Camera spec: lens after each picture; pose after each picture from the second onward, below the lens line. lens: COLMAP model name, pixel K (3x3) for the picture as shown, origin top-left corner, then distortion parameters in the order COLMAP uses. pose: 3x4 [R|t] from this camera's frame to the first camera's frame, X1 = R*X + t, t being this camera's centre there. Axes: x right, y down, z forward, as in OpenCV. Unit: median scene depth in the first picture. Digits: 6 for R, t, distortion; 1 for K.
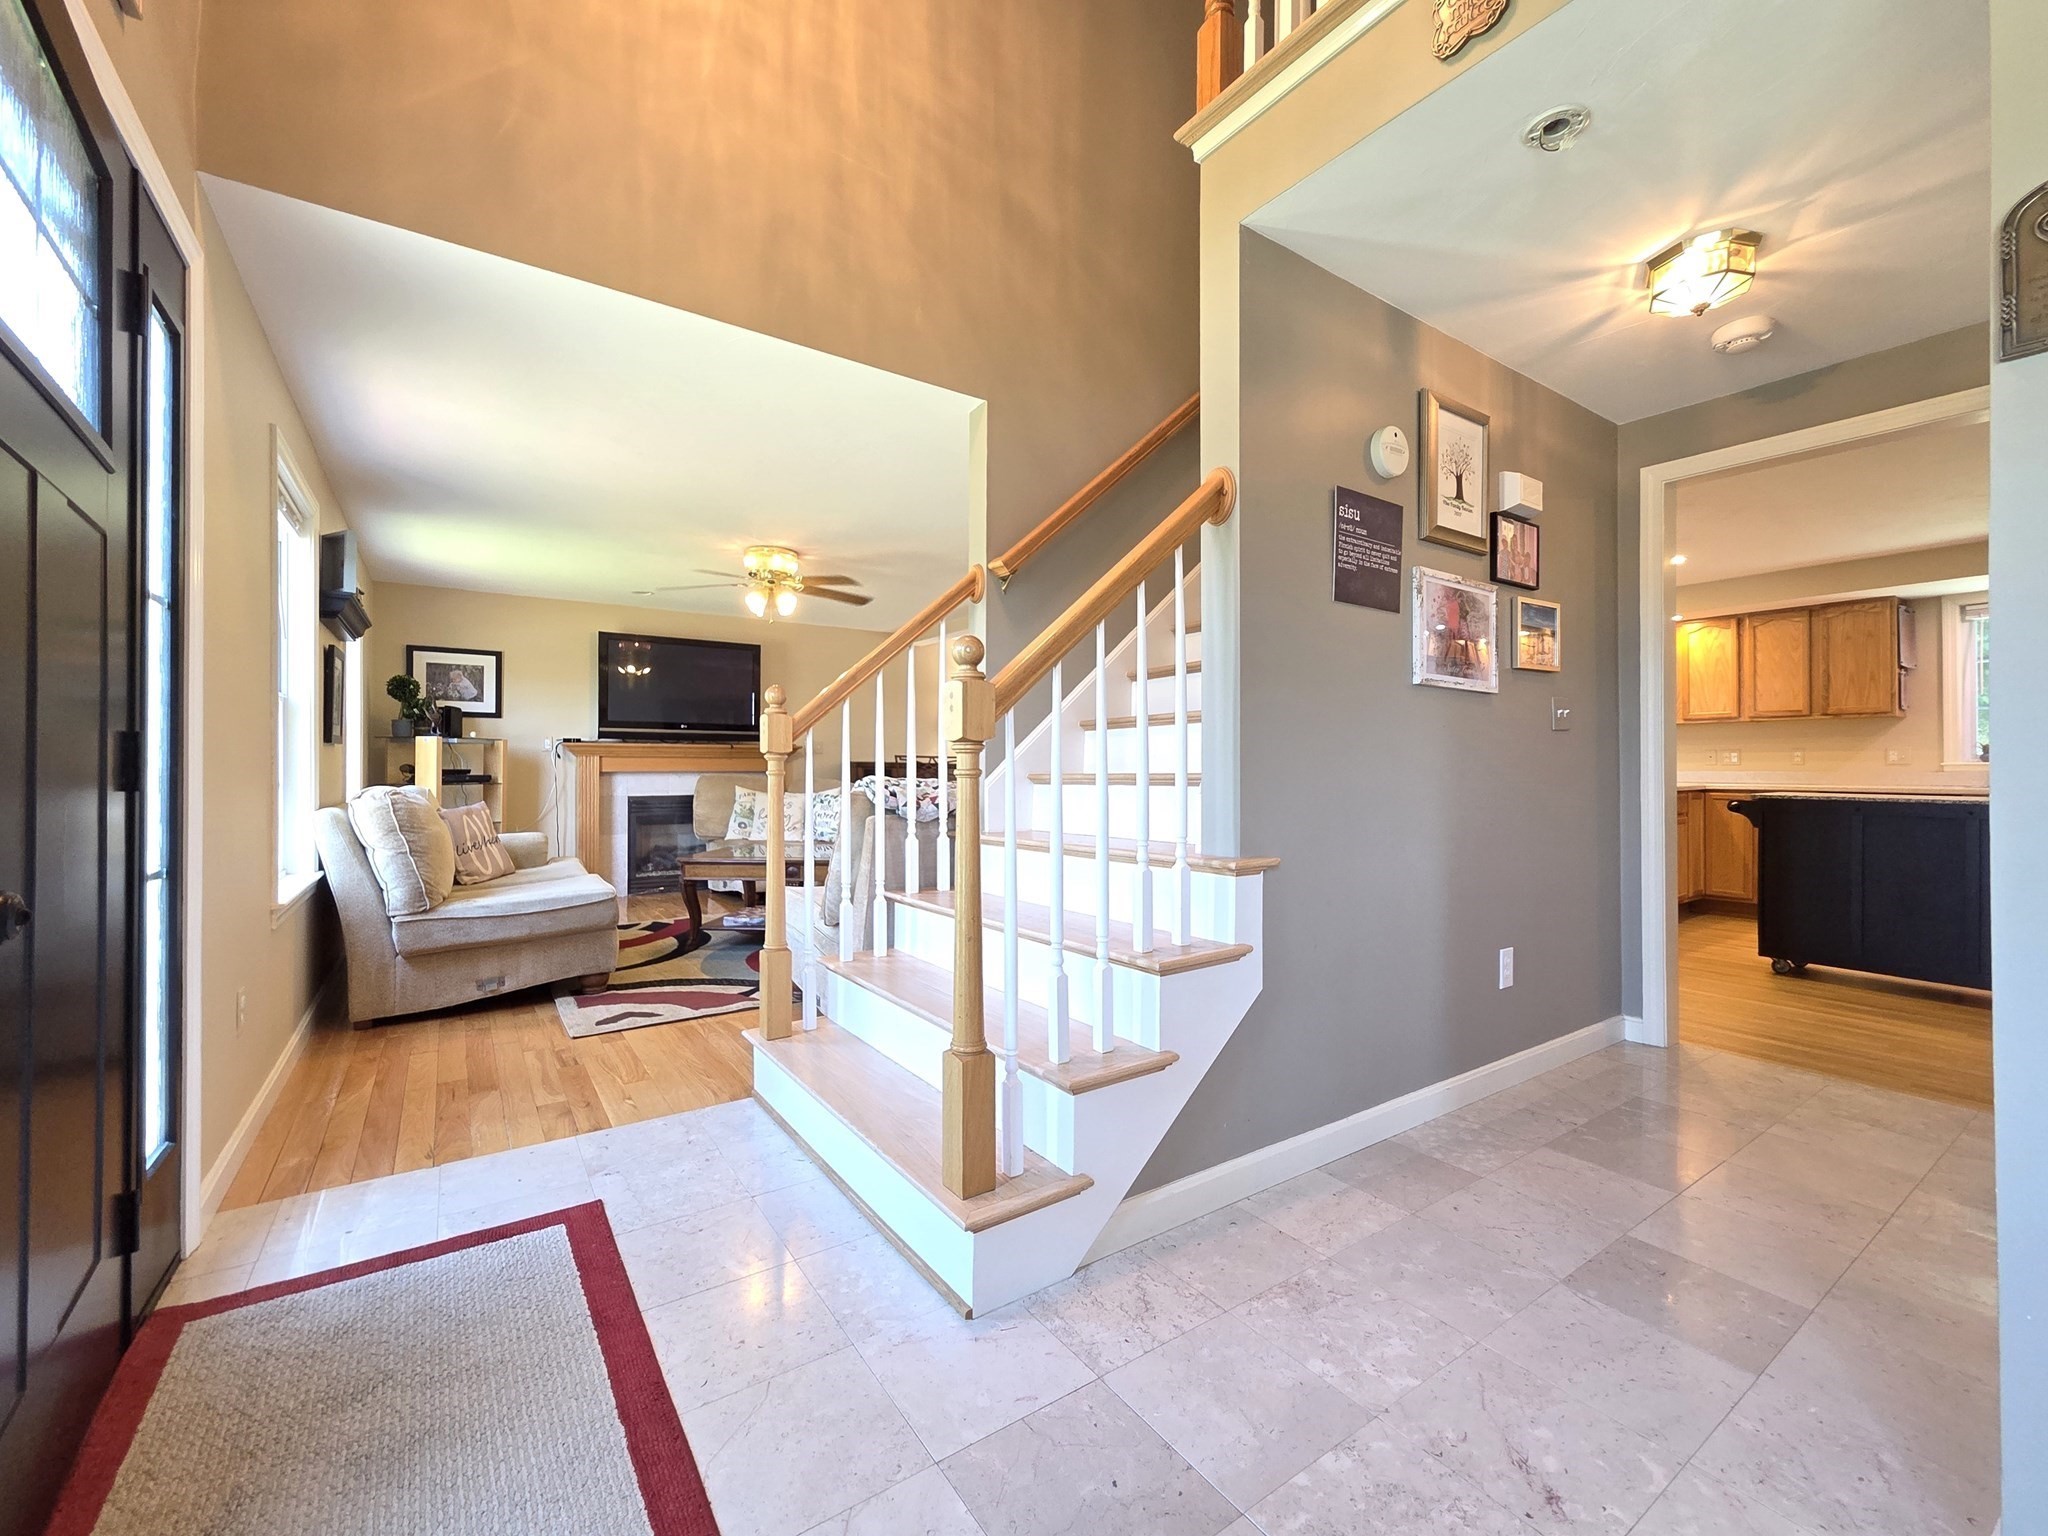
lens RADIAL K [[839.3, 0, 1022.2], [0, 839.3, 759.5], [0, 0, 1]] dist [0.000269, -0.000605]
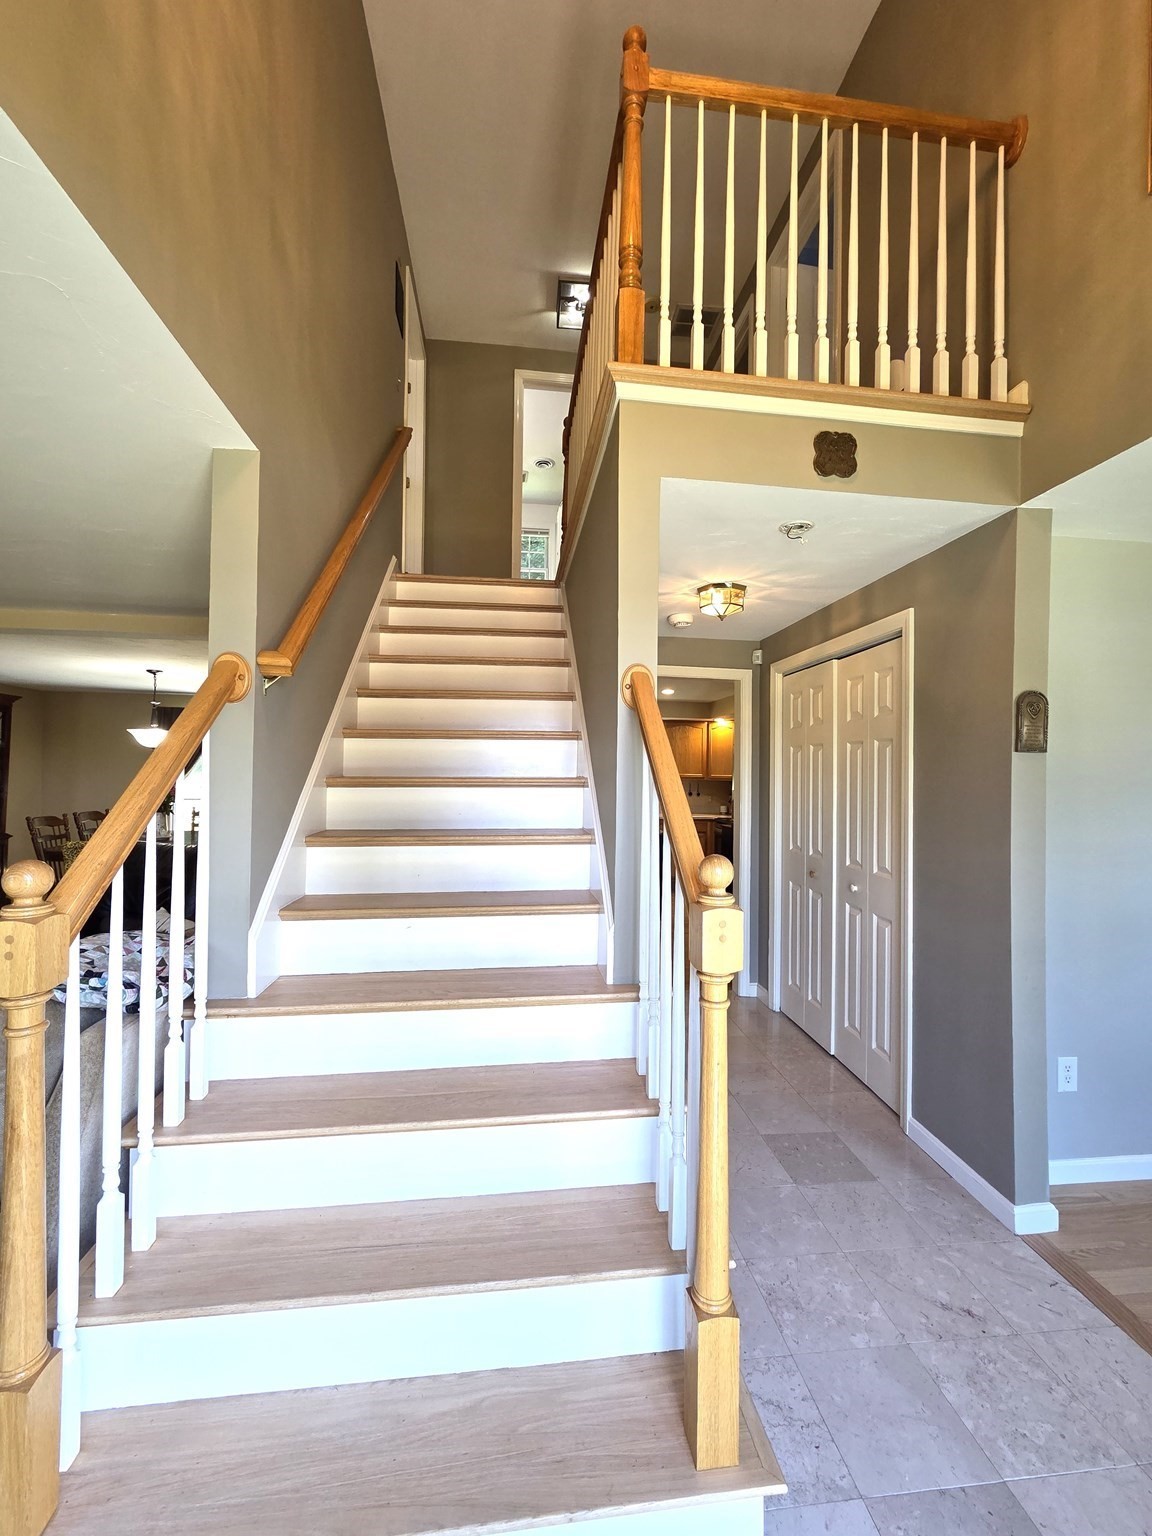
lens RADIAL K [[627.4, 0, 581.4], [0, 627.4, 765.7], [0, 0, 1]] dist [0.002498, 0.000072]
pose [[0.461178, 0.018416, 0.887116, -0.737360], [-0.023754, 0.999683, -0.008404, -0.231066], [-0.886990, -0.017197, 0.461469, 0.784446]]
